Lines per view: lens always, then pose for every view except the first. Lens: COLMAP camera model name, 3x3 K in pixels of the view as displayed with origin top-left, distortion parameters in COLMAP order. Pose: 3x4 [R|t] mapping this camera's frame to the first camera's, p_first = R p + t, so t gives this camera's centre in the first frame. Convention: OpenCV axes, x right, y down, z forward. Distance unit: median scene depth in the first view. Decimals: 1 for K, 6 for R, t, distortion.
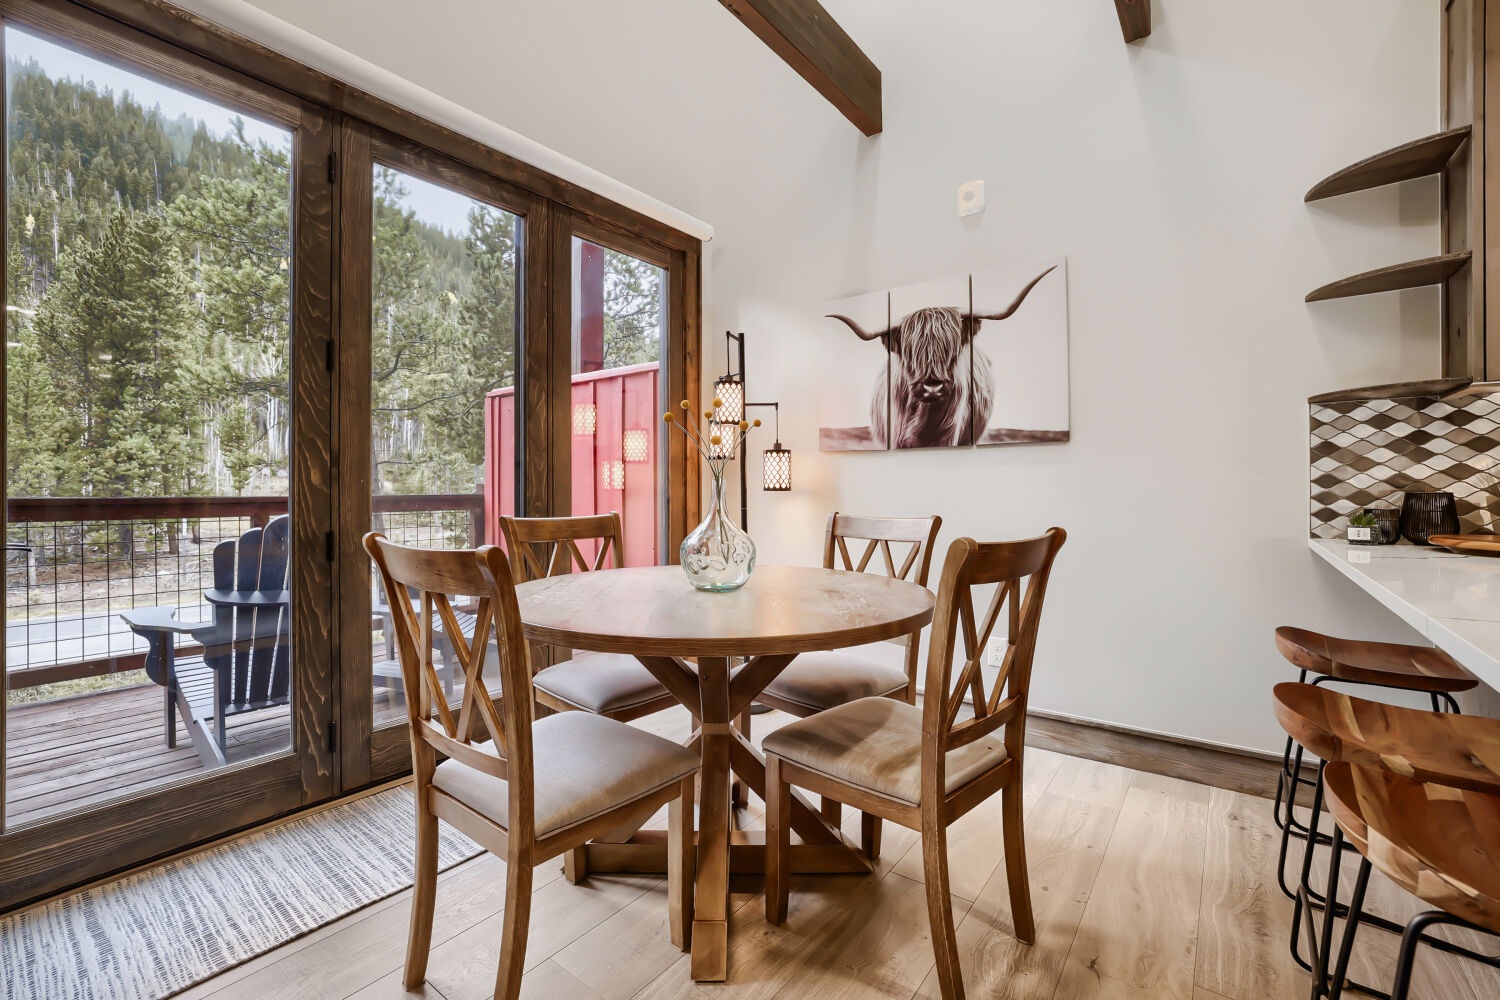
lens RADIAL K [[643.0, 0, 757.9], [0, 643.0, 490.7], [0, 0, 1]] dist [0.008317, -0.000111]
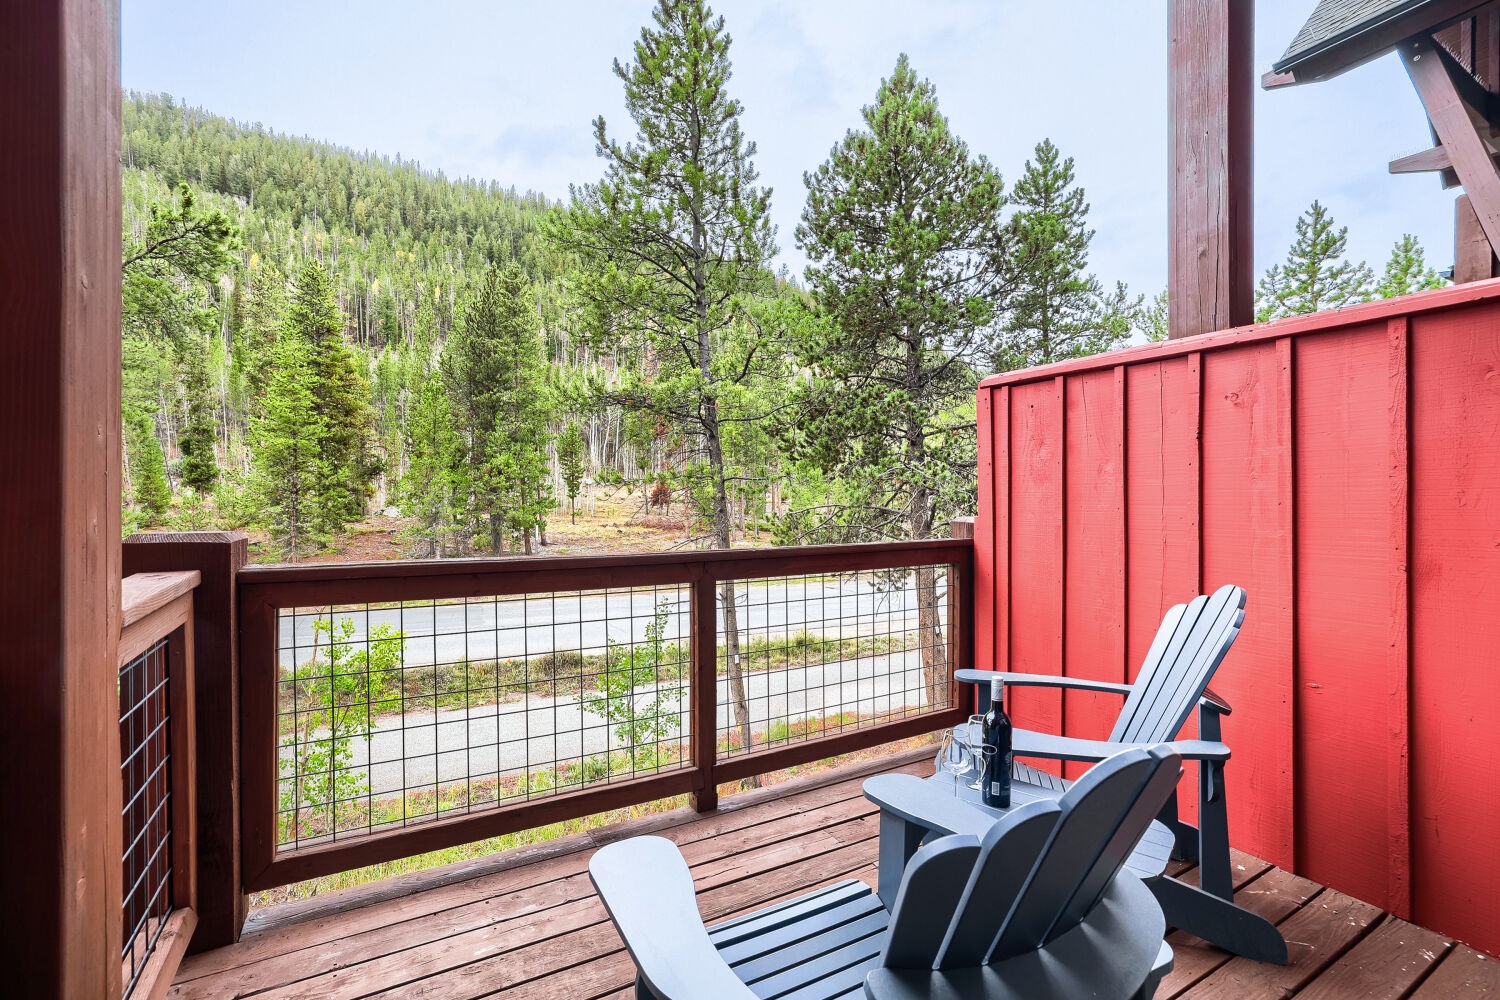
lens RADIAL K [[643.0, 0, 759.2], [0, 643.0, 499.8], [0, 0, 1]] dist [0.008317, -0.000111]
pose [[0.929349, 0.008002, -0.369116, -0.095317], [-0.006377, 0.999964, 0.005622, -0.010030], [0.369147, -0.002871, 0.929366, 0.085505]]
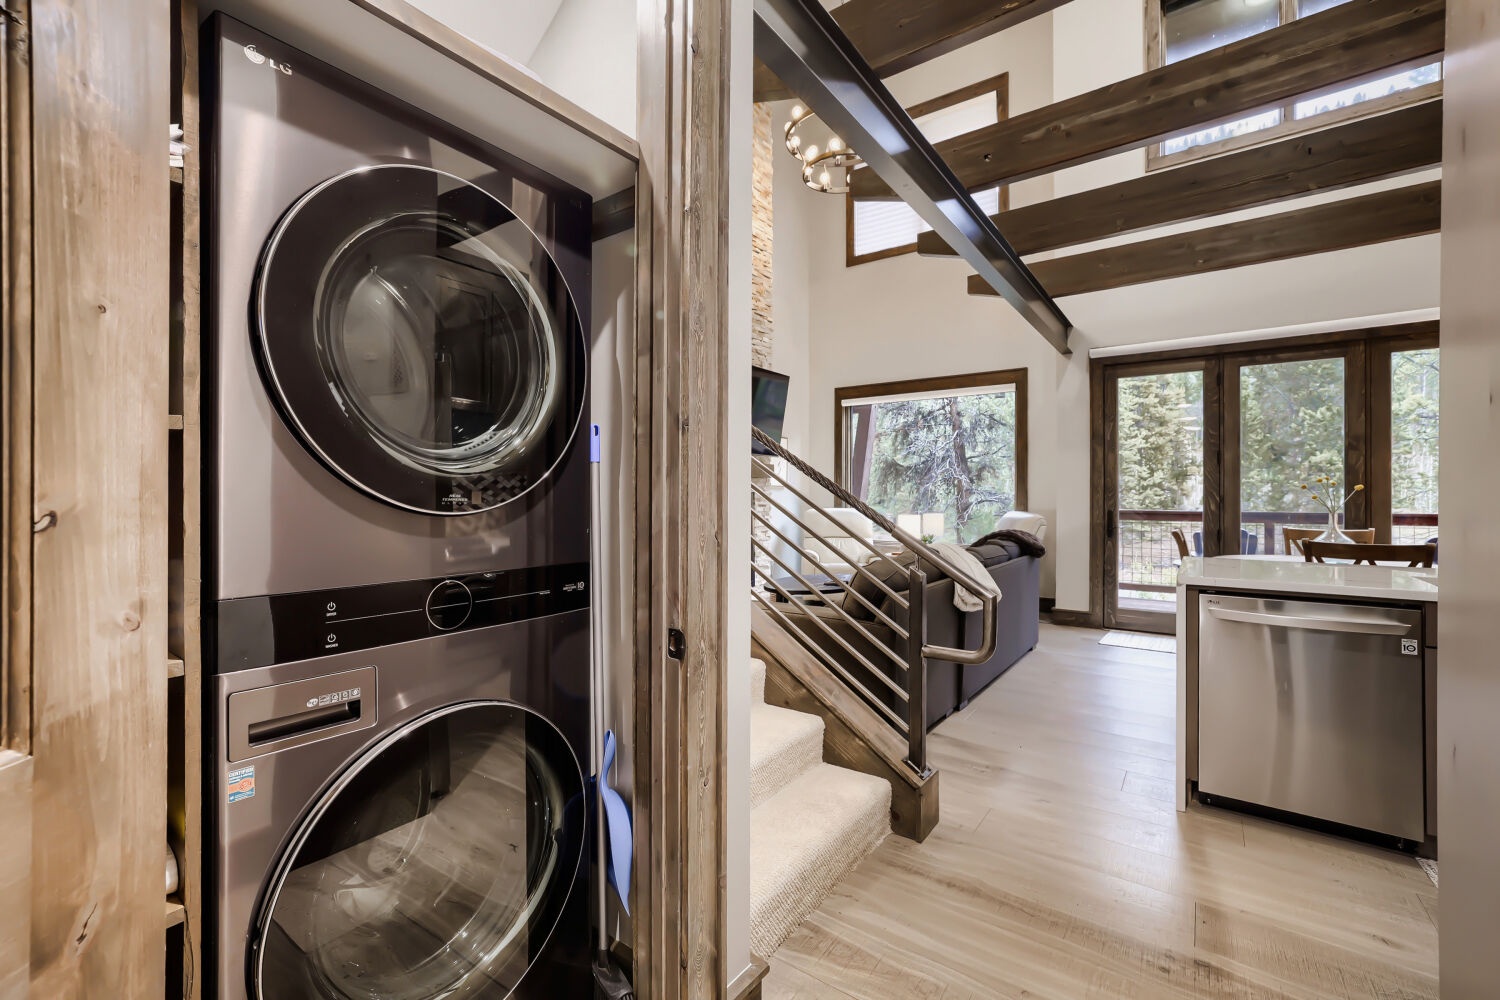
lens RADIAL K [[643.0, 0, 711.0], [0, 643.0, 489.5], [0, 0, 1]] dist [0.008317, -0.000111]
pose [[0.007795, -0.007148, -0.999944, 0.155244], [-0.000922, 0.999974, -0.007156, -0.005995], [0.999969, 0.000978, 0.007788, -0.081902]]
